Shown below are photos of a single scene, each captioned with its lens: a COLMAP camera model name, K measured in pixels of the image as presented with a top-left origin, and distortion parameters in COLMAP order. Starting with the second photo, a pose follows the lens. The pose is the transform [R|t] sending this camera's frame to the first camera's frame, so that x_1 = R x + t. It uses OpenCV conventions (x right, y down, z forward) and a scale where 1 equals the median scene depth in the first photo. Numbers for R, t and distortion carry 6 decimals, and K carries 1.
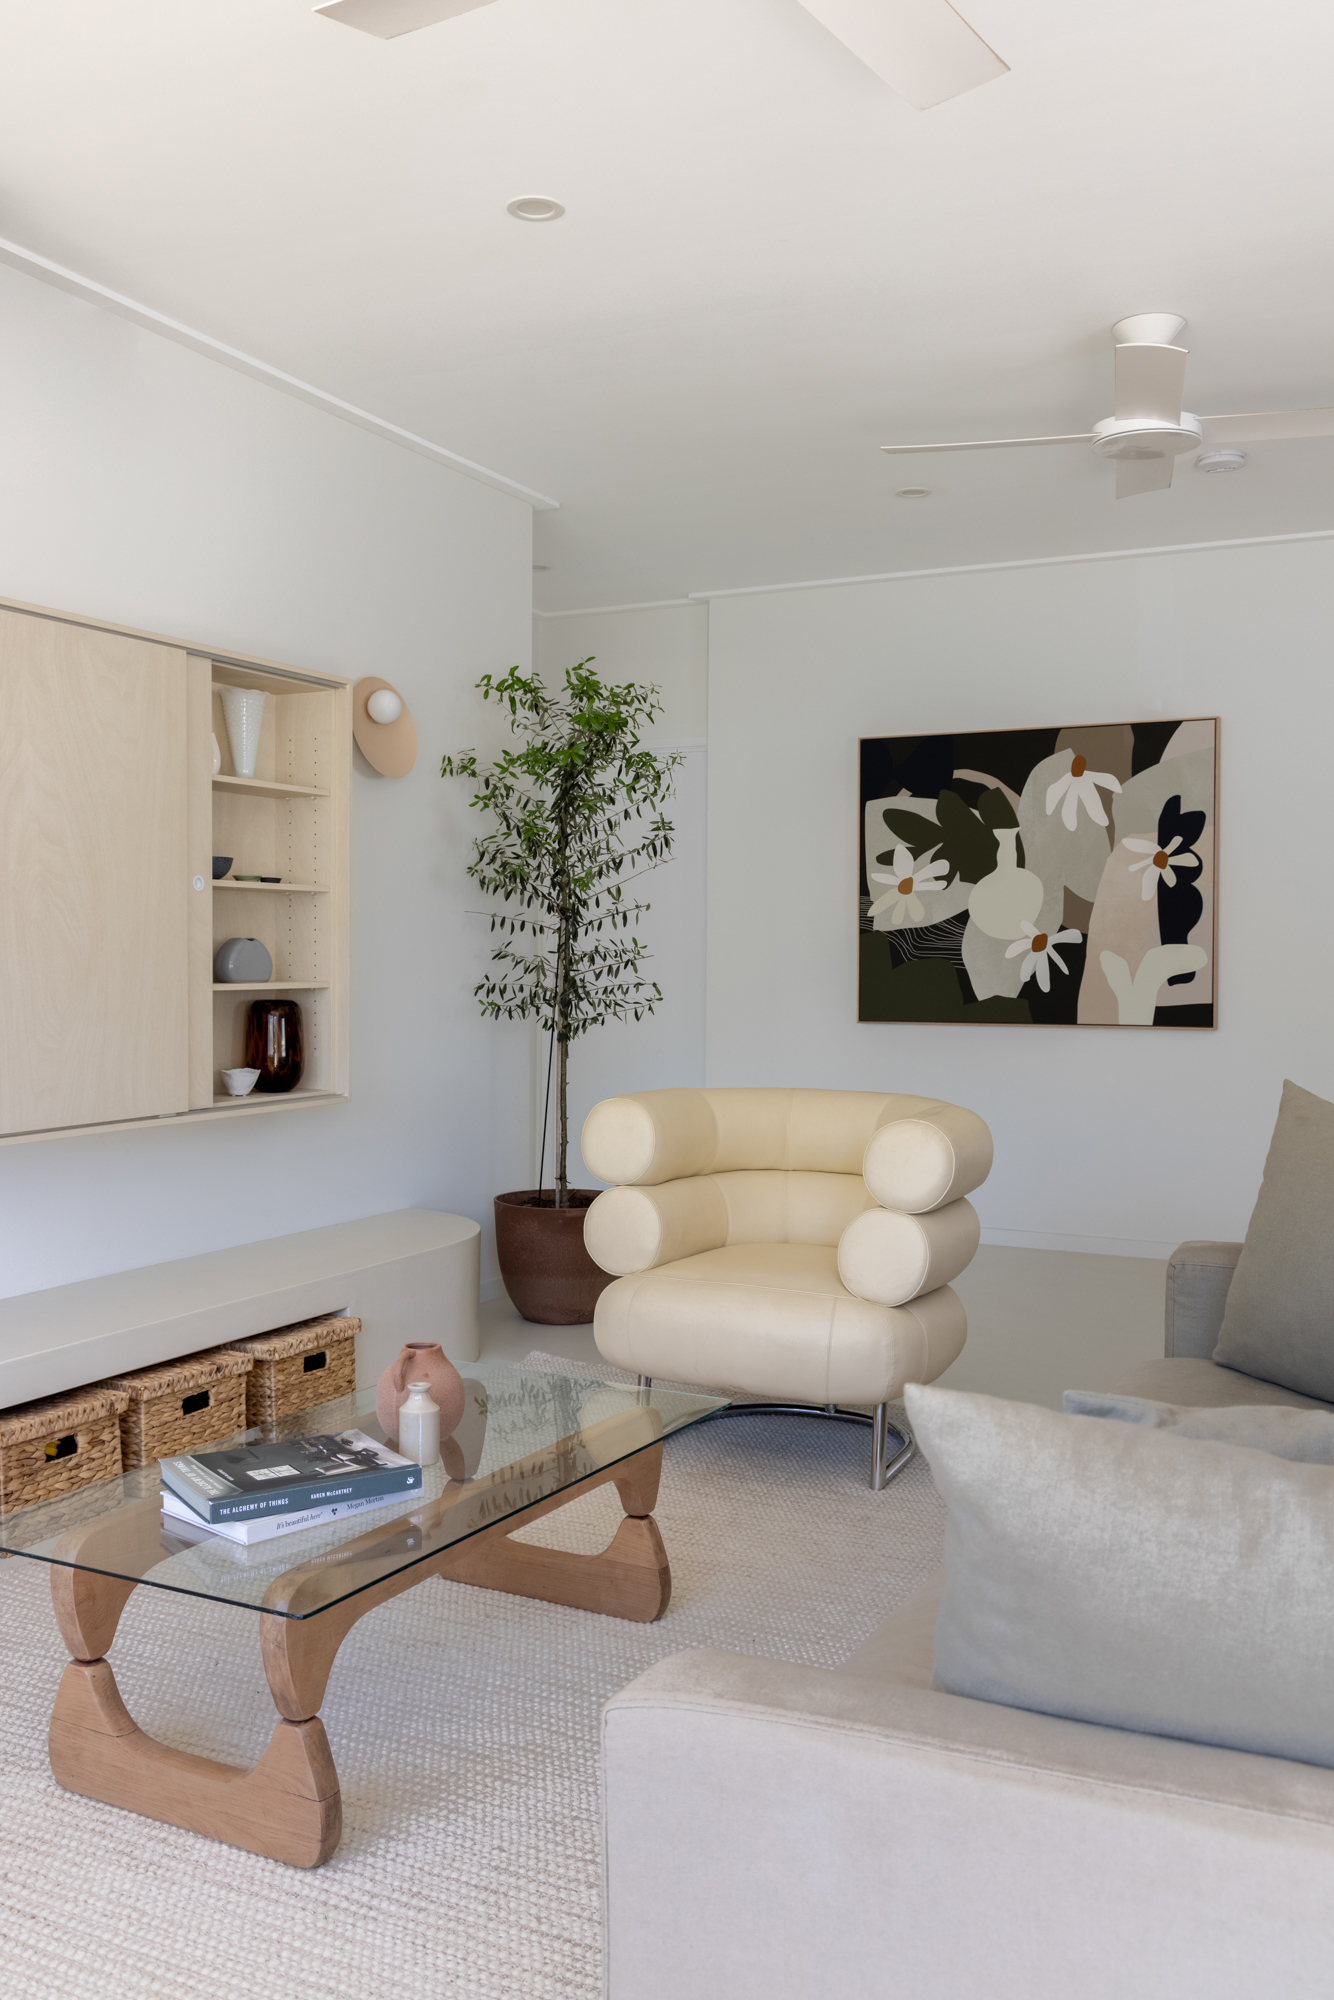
lens RADIAL K [[1708.9, 0, 666.5], [0, 1708.9, 973.8], [0, 0, 1]] dist [0.003792, 0.000314]
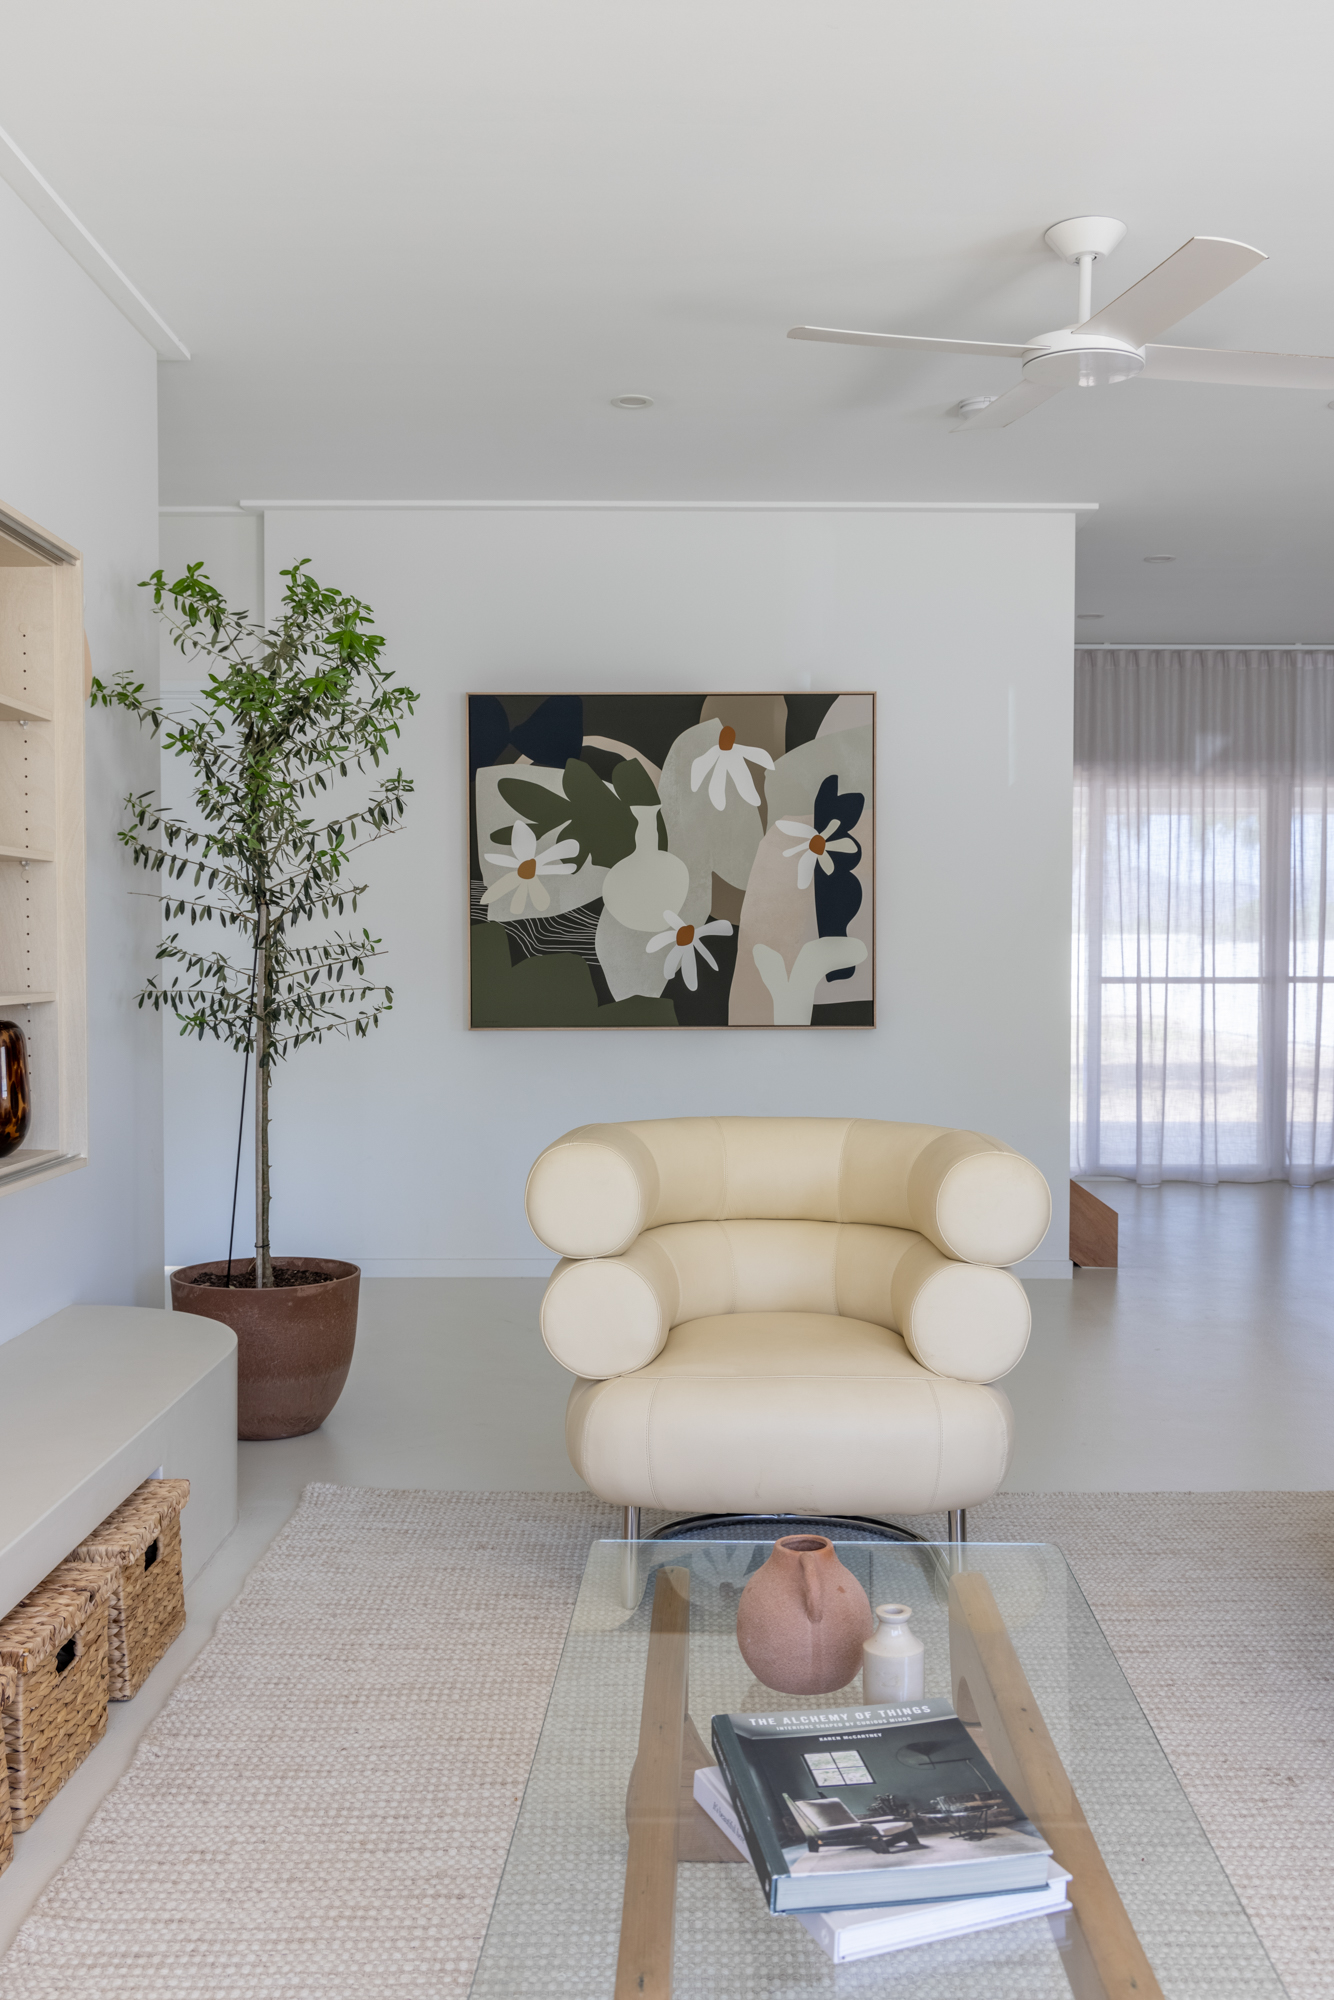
lens RADIAL K [[1784.9, 0, 667.0], [0, 1784.9, 1000.0], [0, 0, 1]] dist [0.002476, -0.001882]
pose [[0.894308, -0.016549, 0.447146, -0.210299], [0.008448, 0.999762, 0.020107, -0.003307], [-0.447372, -0.014204, 0.894235, 0.175604]]
